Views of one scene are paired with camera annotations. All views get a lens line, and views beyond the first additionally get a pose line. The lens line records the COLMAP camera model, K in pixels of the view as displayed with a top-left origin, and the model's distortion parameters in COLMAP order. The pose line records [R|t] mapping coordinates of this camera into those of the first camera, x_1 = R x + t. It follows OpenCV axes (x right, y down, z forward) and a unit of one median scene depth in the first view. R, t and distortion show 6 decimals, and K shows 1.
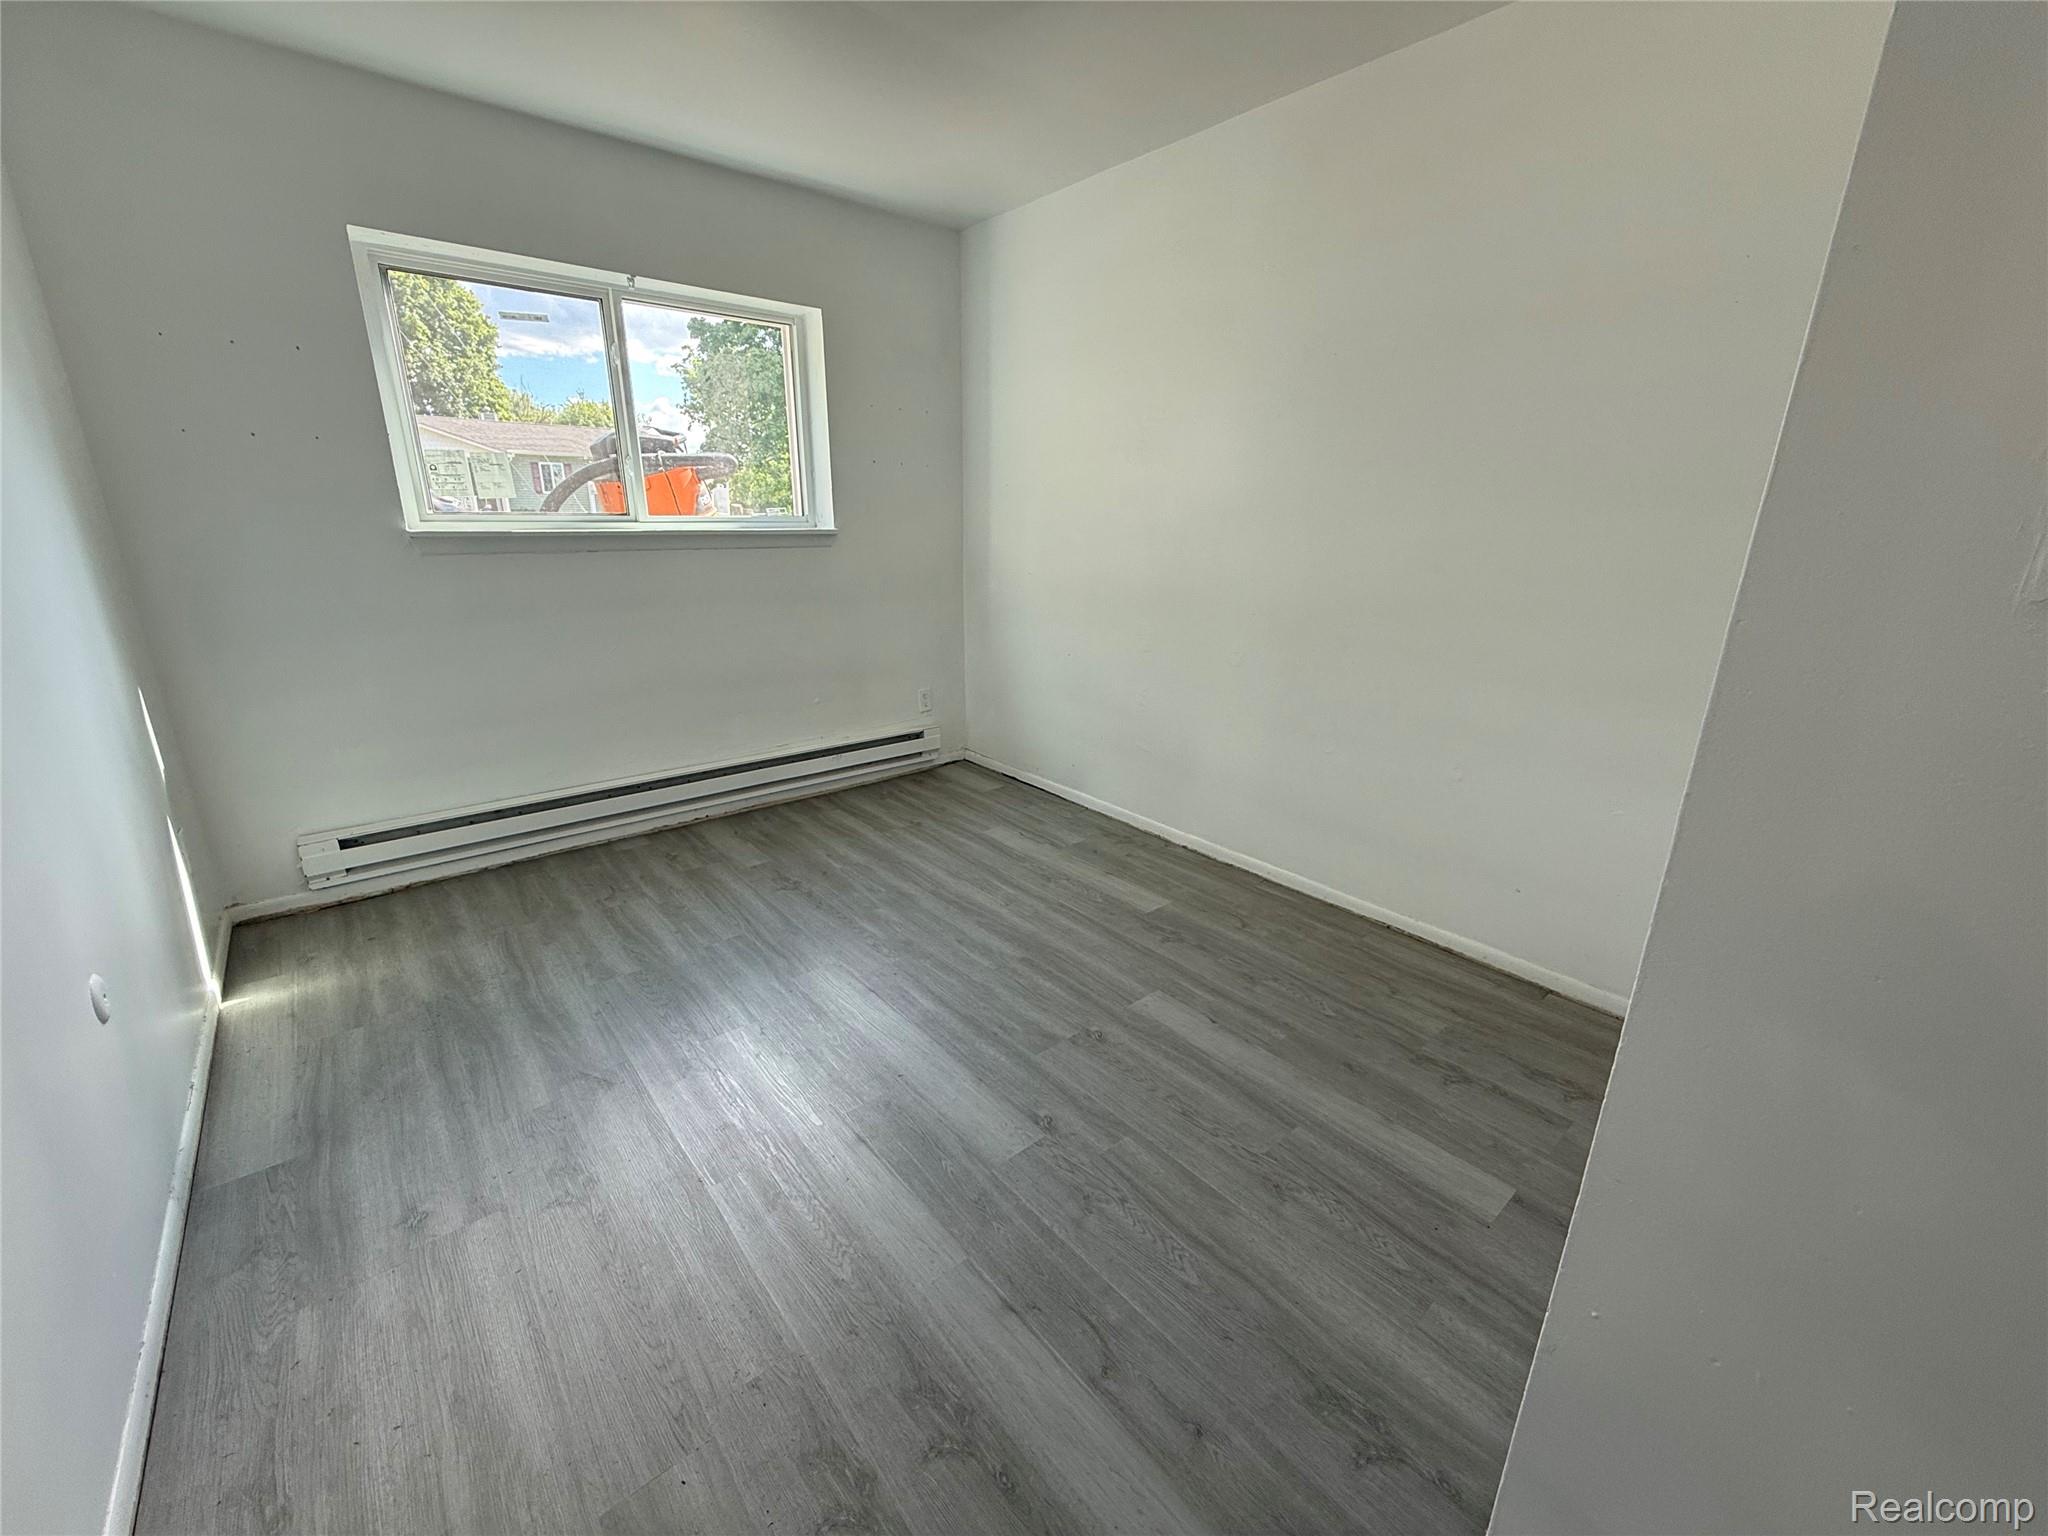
lens RADIAL K [[818.2, 0, 1023.4], [0, 818.2, 762.2], [0, 0, 1]] dist [0.000426, 0.000024]
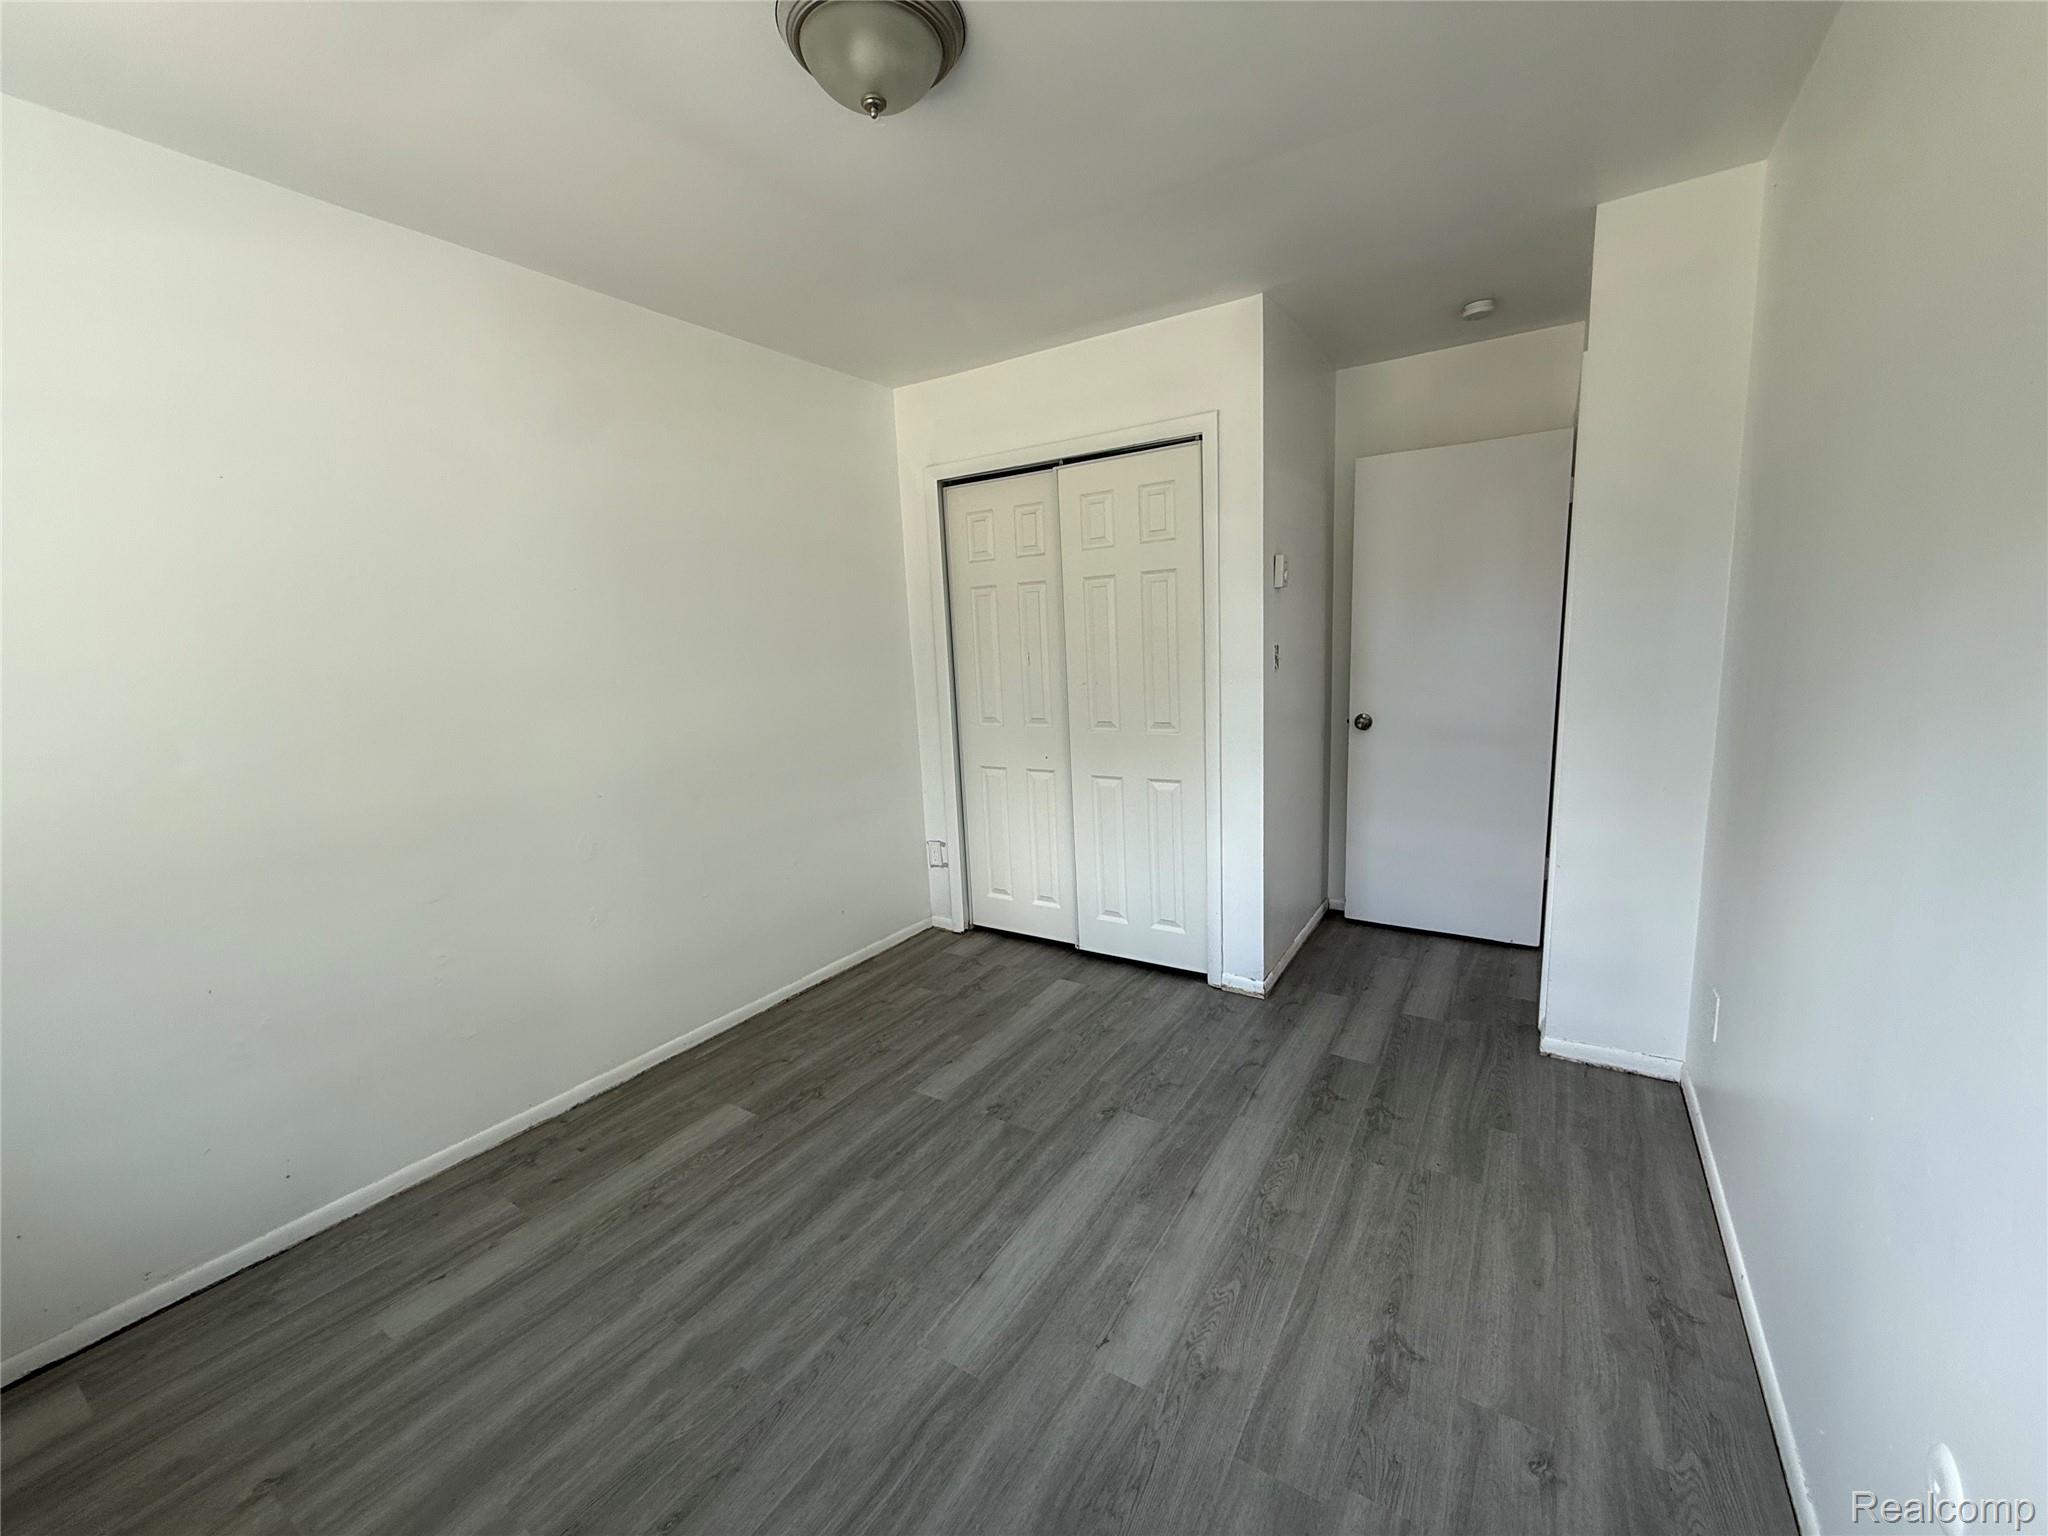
lens RADIAL K [[818.2, 0, 1023.4], [0, 818.2, 762.2], [0, 0, 1]] dist [0.000426, 0.000024]
pose [[-0.298067, -0.148278, 0.942958, -0.788072], [0.313317, 0.917932, 0.243381, -0.323952], [-0.901659, 0.367988, -0.227147, 0.867579]]
